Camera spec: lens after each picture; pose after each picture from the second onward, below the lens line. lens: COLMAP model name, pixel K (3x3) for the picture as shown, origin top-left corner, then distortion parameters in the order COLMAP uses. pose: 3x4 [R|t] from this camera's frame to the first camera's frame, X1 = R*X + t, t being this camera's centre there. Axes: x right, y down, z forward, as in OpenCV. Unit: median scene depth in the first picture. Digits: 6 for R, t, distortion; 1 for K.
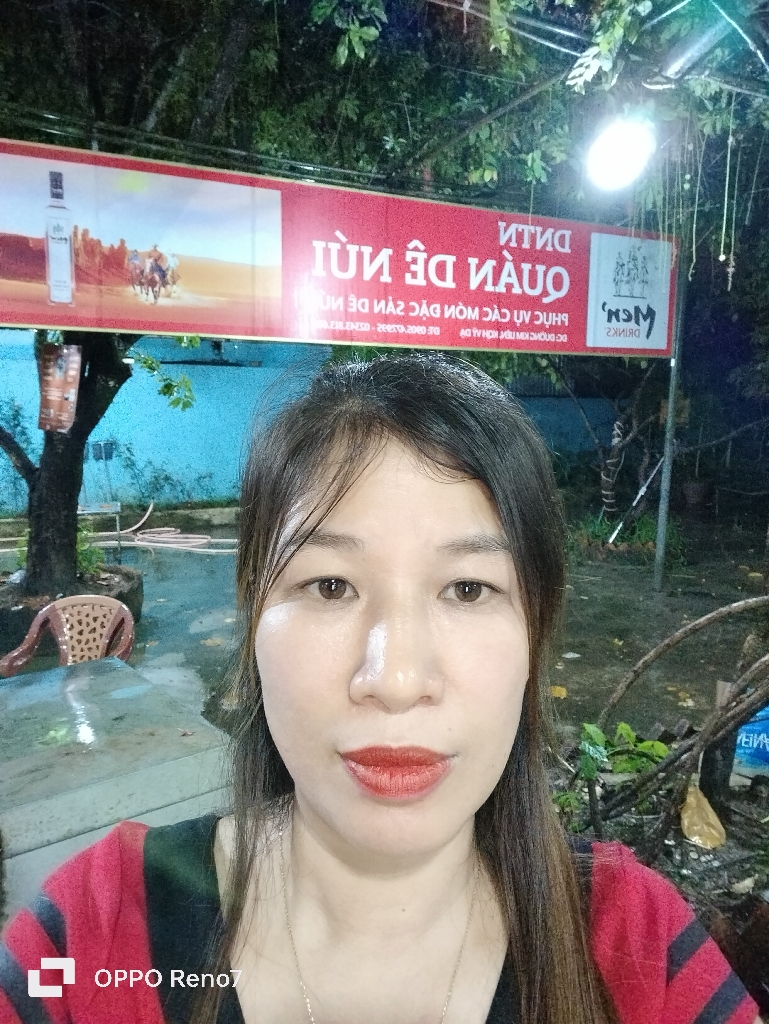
lens RADIAL K [[712.7, 0, 381.2], [0, 712.7, 501.0], [0, 0, 1]] dist [-0.065800, 0.116246]
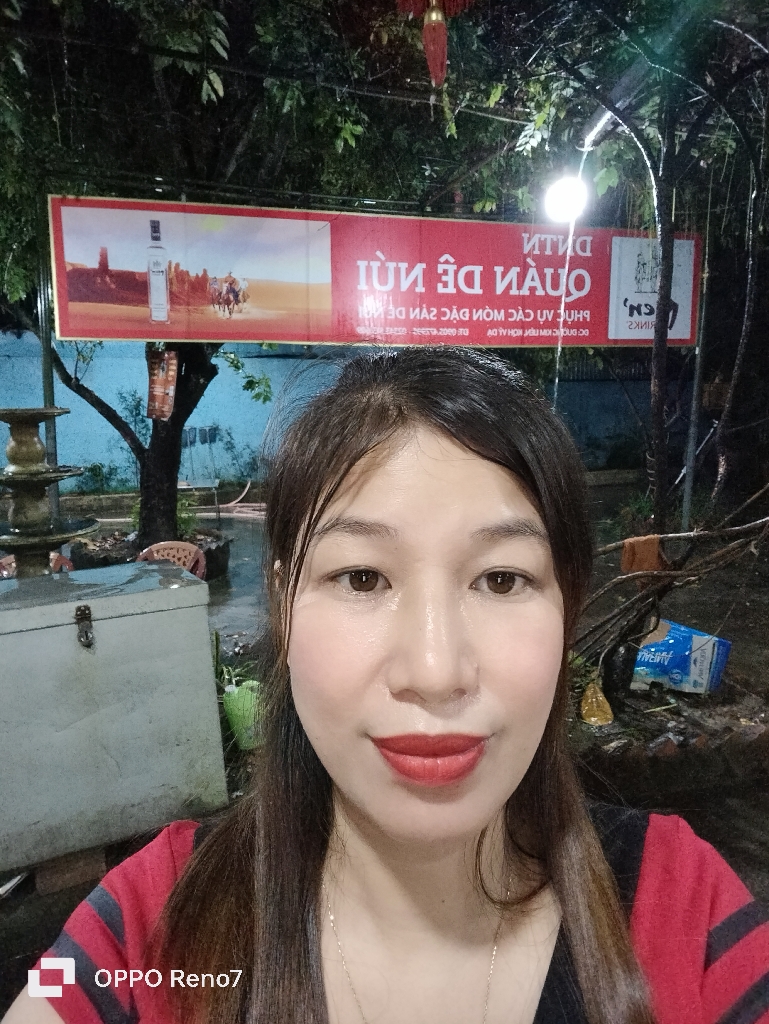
lens RADIAL K [[702.3, 0, 381.3], [0, 702.3, 502.7], [0, 0, 1]] dist [0.001245, 0.001699]
pose [[0.988307, 0.008581, -0.152238, 0.118036], [-0.004558, 0.999632, 0.026756, 0.013146], [0.152412, -0.025749, 0.987982, -0.175747]]
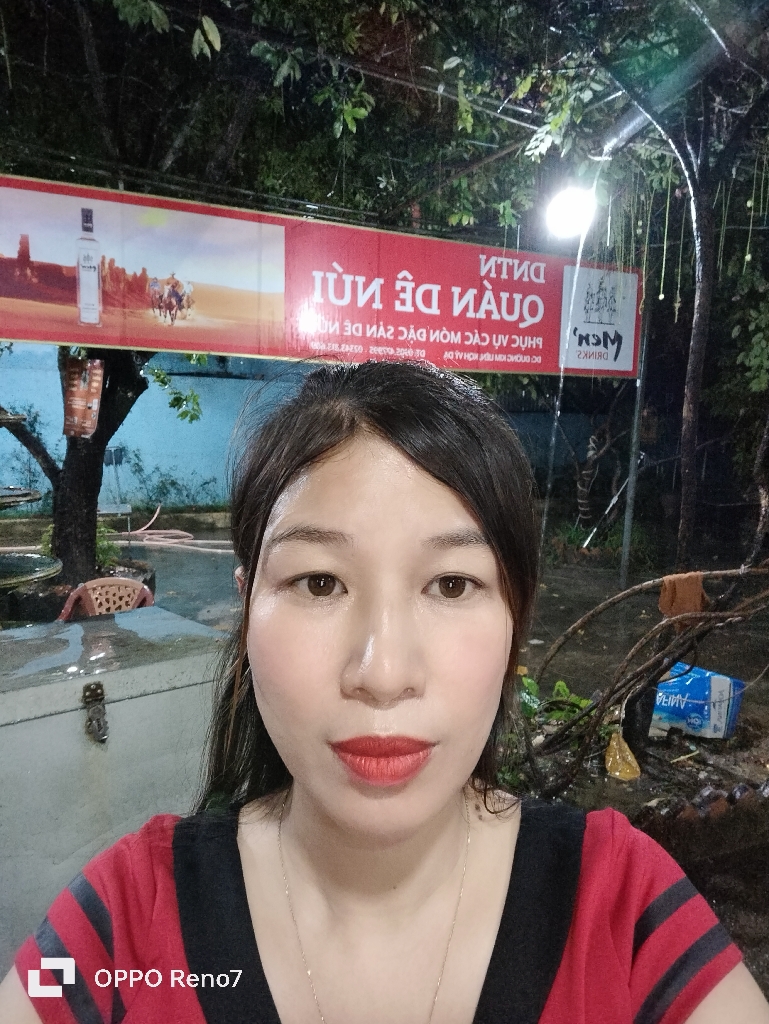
lens RADIAL K [[696.2, 0, 384.5], [0, 696.2, 512.0], [0, 0, 1]] dist [0.004289, 0.000229]
pose [[0.999864, 0.013662, 0.009261, 0.011150], [-0.013671, 0.999906, 0.000874, 0.011586], [-0.009248, -0.001000, 0.999957, -0.098034]]
